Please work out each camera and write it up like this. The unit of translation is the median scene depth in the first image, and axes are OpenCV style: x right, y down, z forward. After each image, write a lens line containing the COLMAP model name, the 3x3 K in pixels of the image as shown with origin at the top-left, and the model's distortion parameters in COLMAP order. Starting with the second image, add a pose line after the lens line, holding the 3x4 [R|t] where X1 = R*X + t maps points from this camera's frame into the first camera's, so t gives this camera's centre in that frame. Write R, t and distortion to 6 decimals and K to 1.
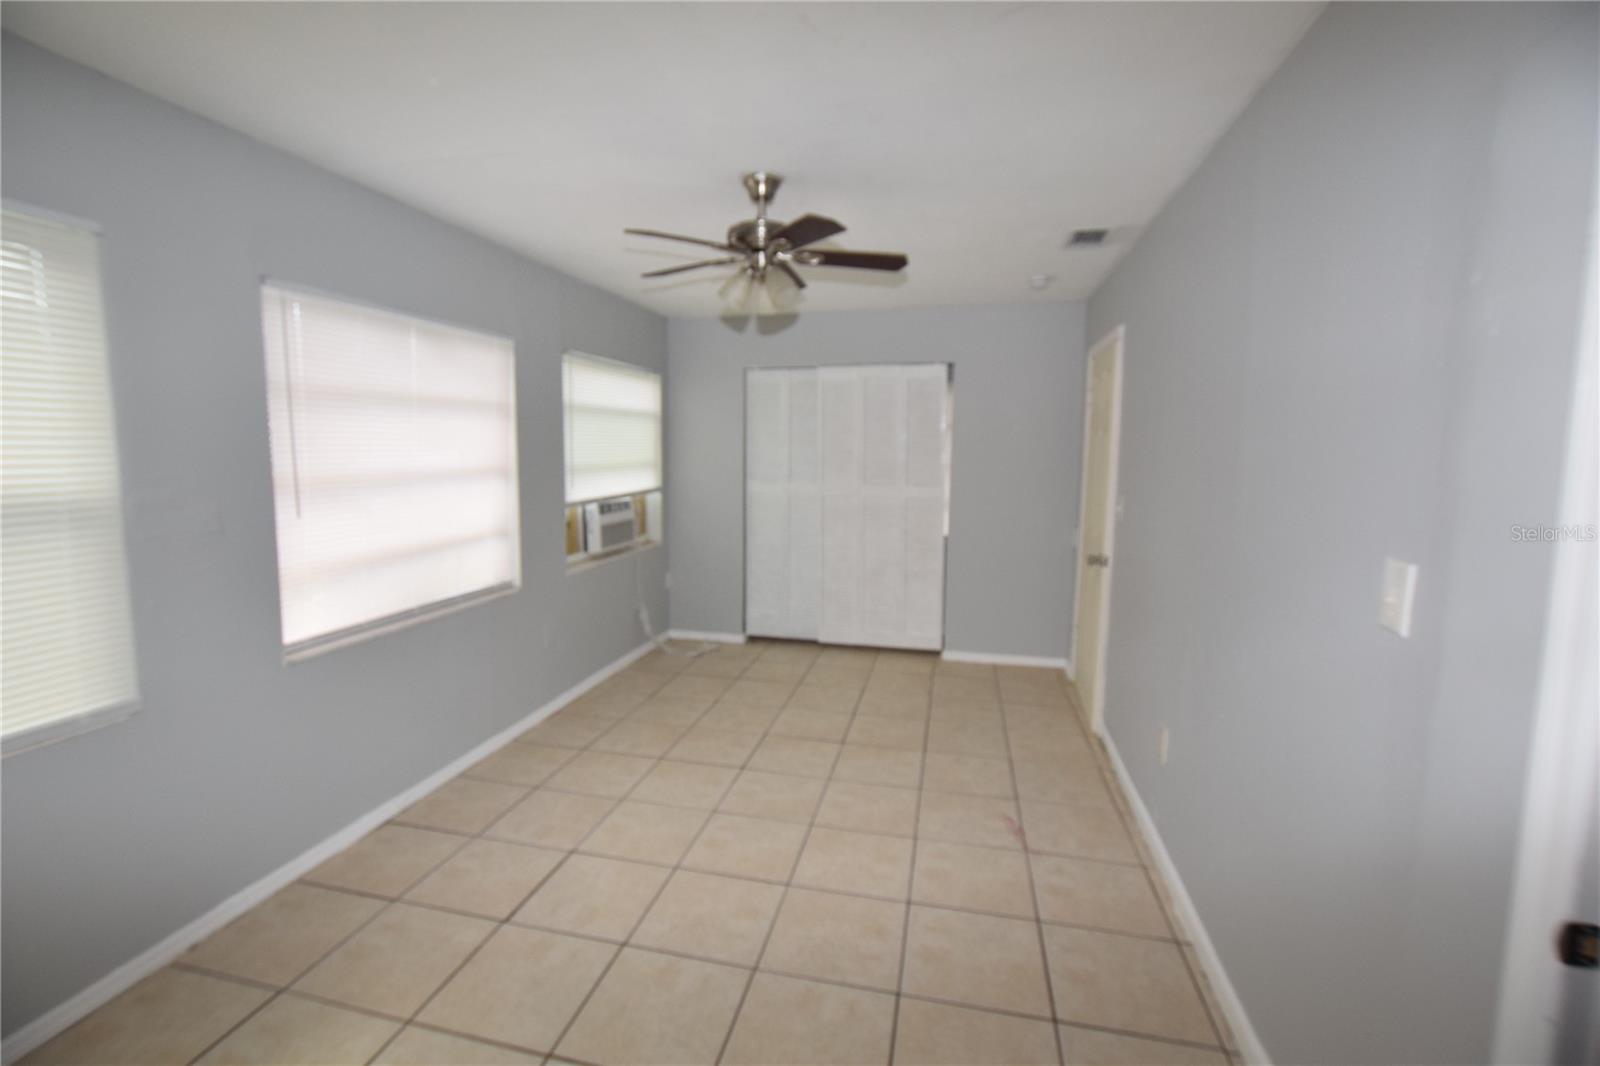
lens RADIAL K [[705.4, 0, 790.4], [0, 705.4, 523.9], [0, 0, 1]] dist [-0.029890, 0.000469]
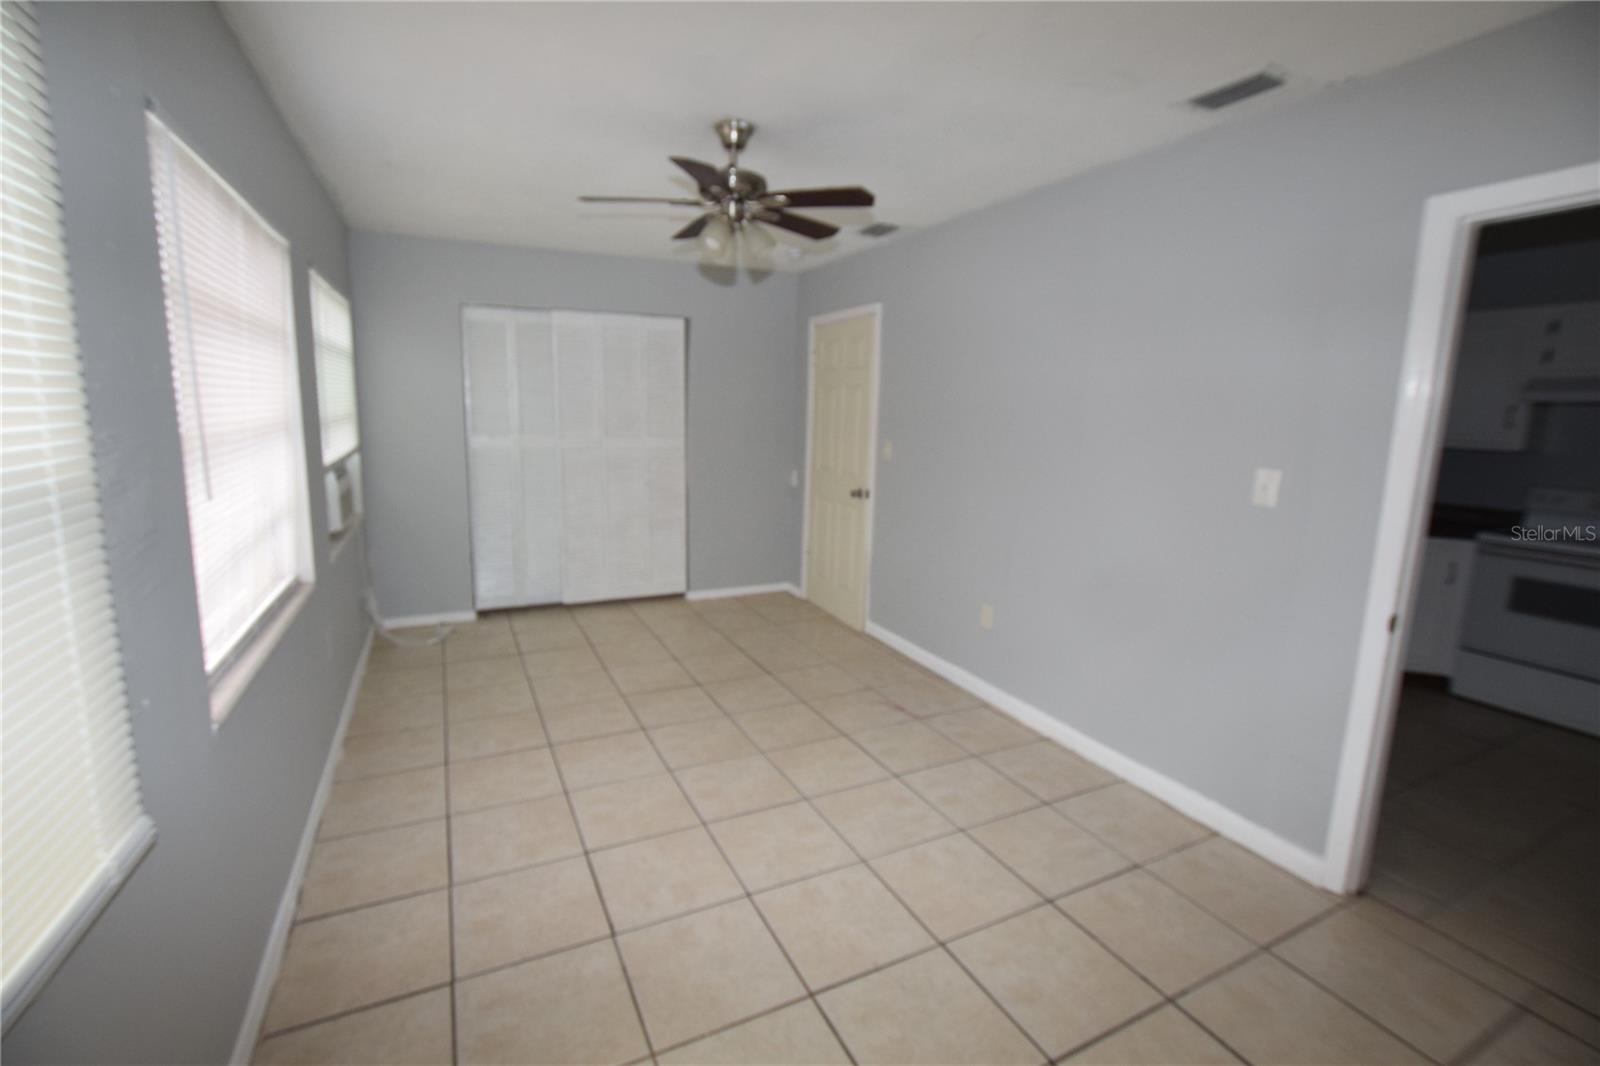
lens RADIAL K [[705.4, 0, 790.4], [0, 705.4, 523.9], [0, 0, 1]] dist [-0.029890, 0.000469]
pose [[0.773658, -0.093821, 0.626619, -0.458343], [0.050922, 0.994984, 0.086104, -0.009083], [-0.631554, -0.034706, 0.774554, 0.115730]]
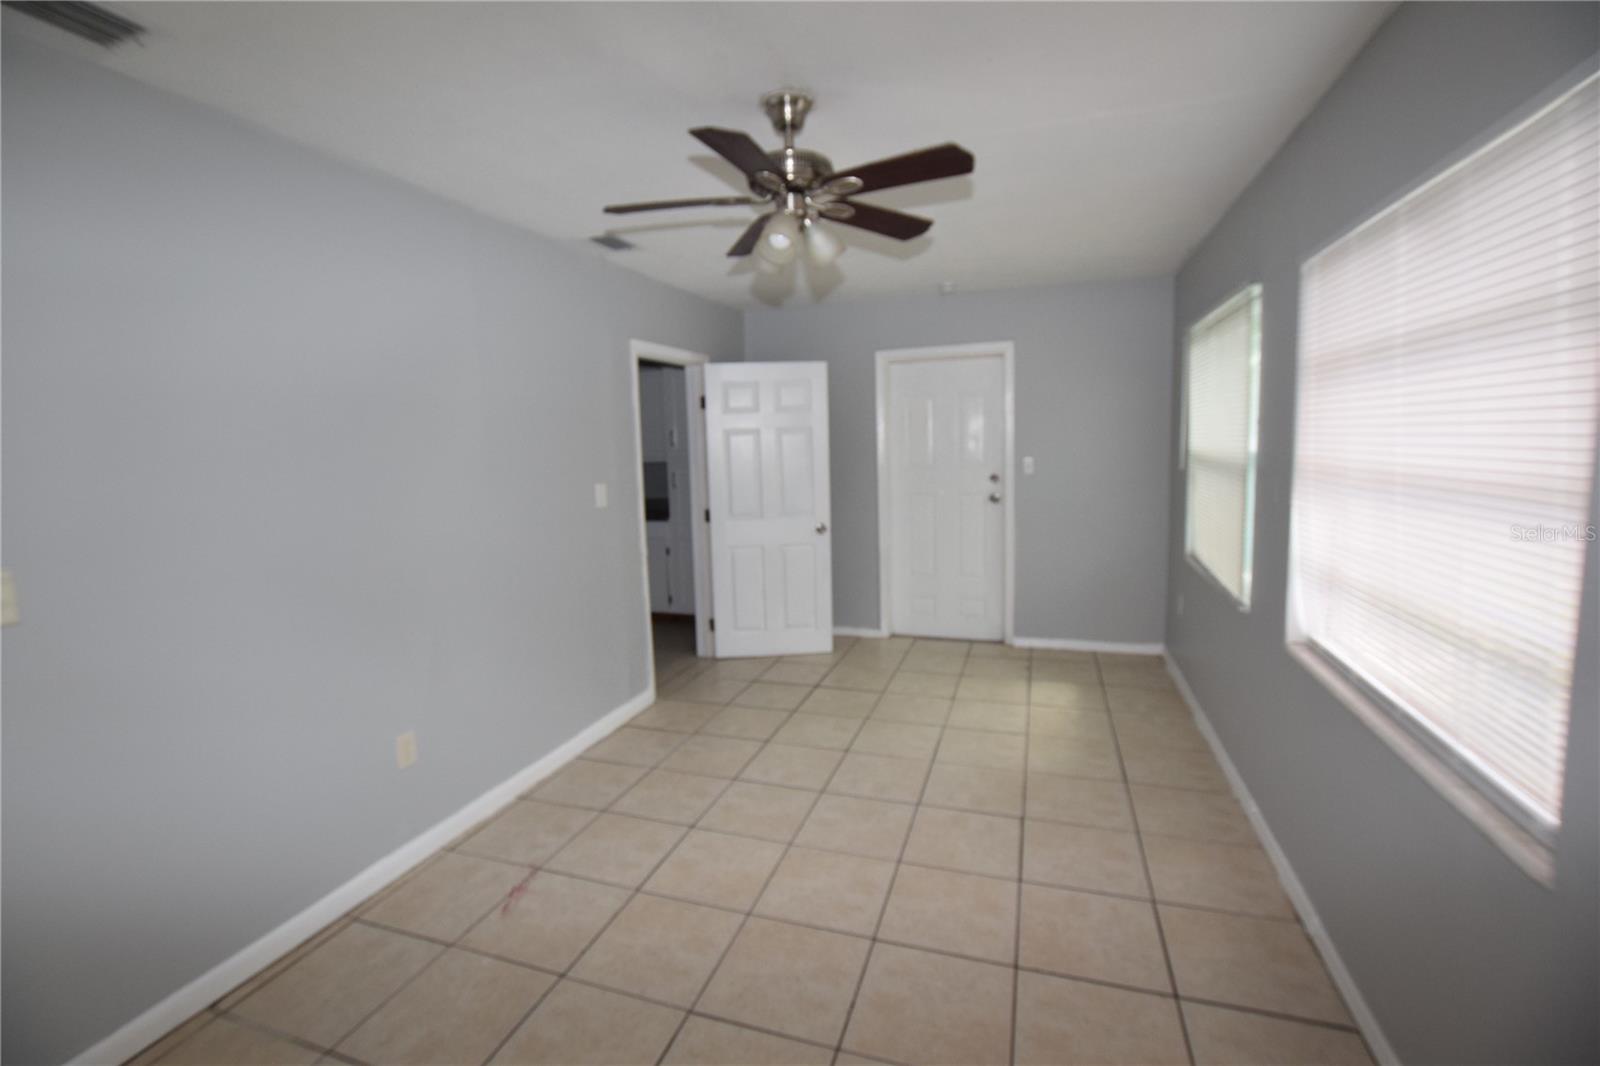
lens RADIAL K [[705.4, 0, 790.4], [0, 705.4, 523.9], [0, 0, 1]] dist [-0.029890, 0.000469]
pose [[-0.993942, 0.008477, 0.109579, -0.085423], [0.033051, 0.973927, 0.224443, -0.145117], [-0.104819, 0.226705, -0.968307, 1.316848]]
